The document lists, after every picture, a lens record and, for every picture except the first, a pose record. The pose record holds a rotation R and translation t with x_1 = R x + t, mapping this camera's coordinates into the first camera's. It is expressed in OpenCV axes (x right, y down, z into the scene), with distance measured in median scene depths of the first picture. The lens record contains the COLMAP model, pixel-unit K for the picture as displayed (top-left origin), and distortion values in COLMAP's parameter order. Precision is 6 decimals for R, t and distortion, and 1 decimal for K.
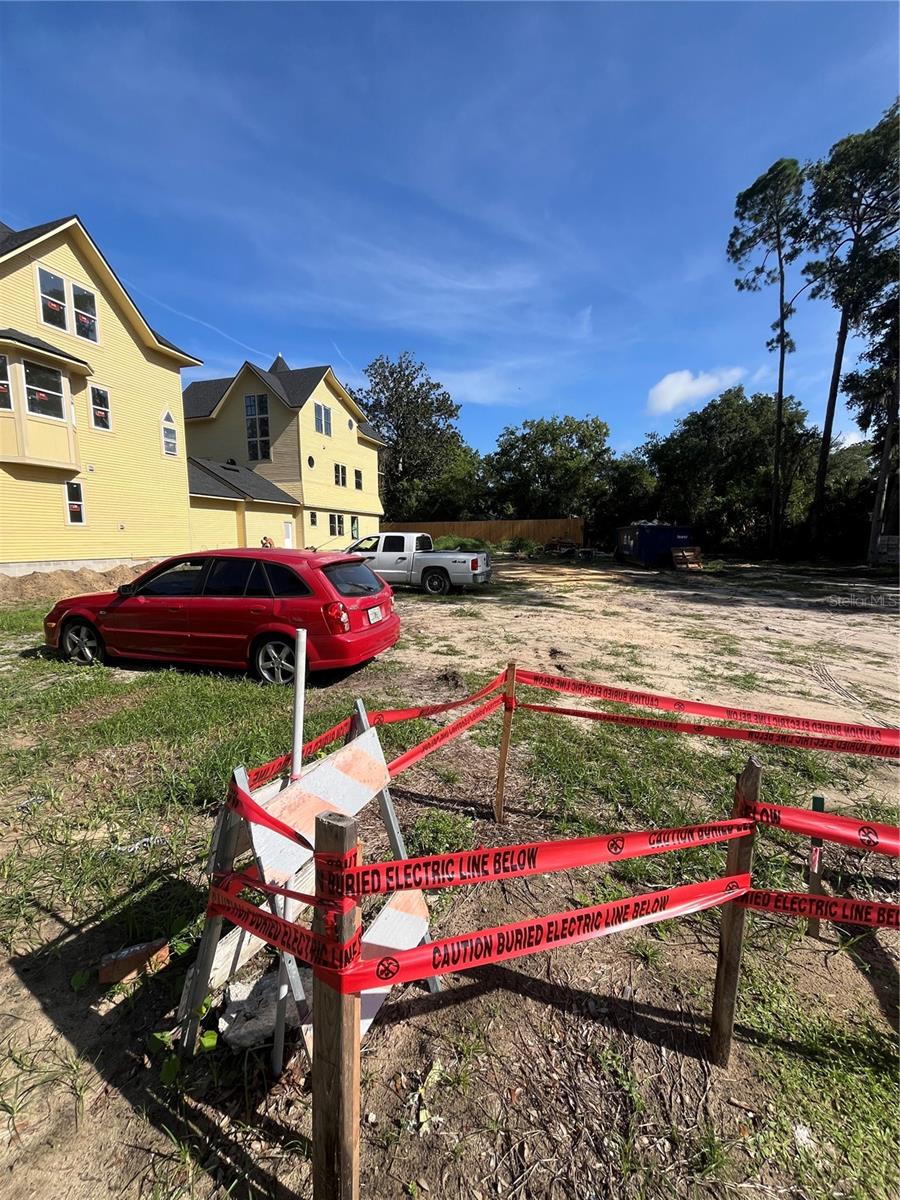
lens RADIAL K [[489.5, 0, 450.3], [0, 489.5, 598.3], [0, 0, 1]] dist [-0.003205, 0.000471]
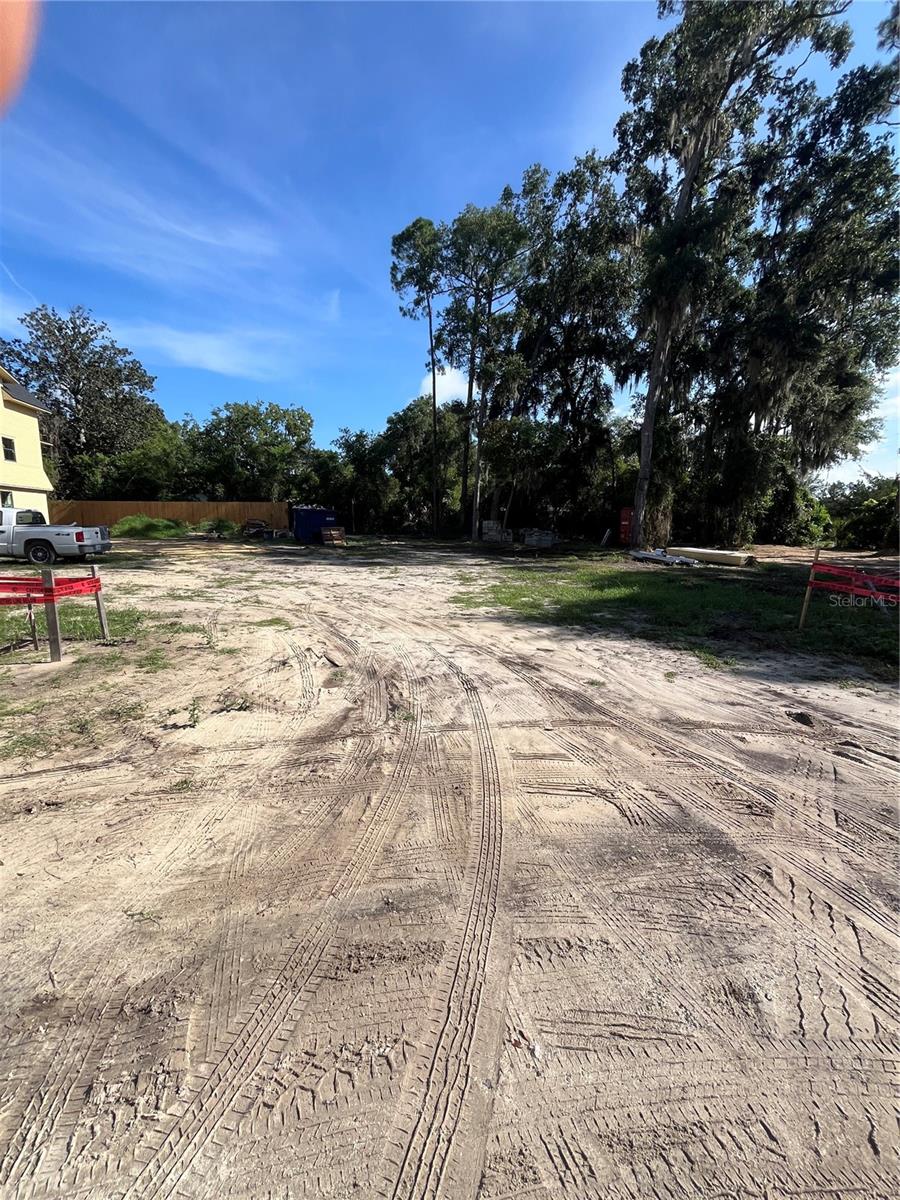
lens RADIAL K [[489.5, 0, 450.3], [0, 489.5, 598.3], [0, 0, 1]] dist [-0.003205, 0.000471]
pose [[0.887522, -0.059089, 0.456960, 0.141120], [0.045380, 0.998131, 0.040929, 0.032349], [-0.458524, -0.015588, 0.888545, -0.199338]]
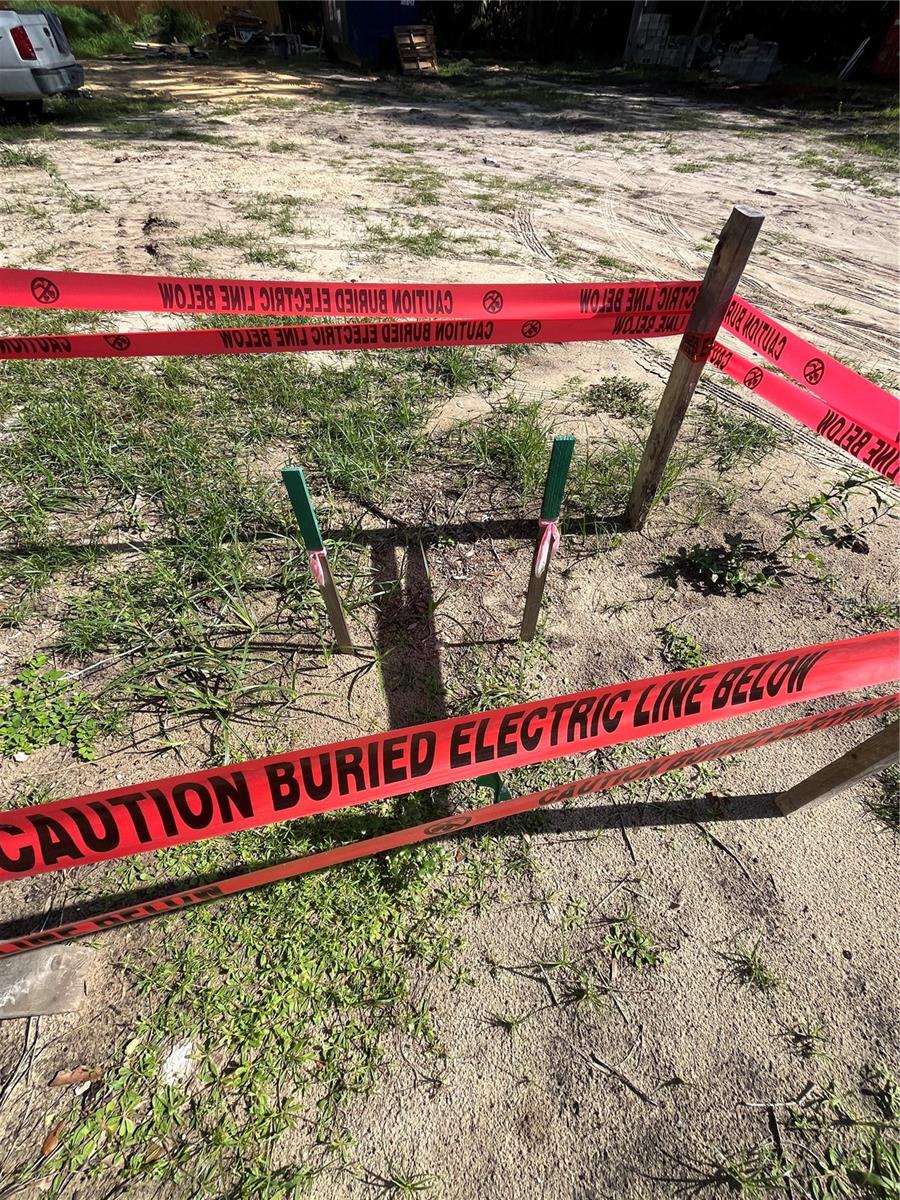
lens RADIAL K [[489.5, 0, 450.3], [0, 489.5, 598.3], [0, 0, 1]] dist [-0.003205, 0.000471]
pose [[0.896379, -0.327134, 0.299144, 0.054065], [0.038580, 0.729841, 0.682527, 0.013416], [-0.441606, -0.600262, 0.666835, 0.040809]]
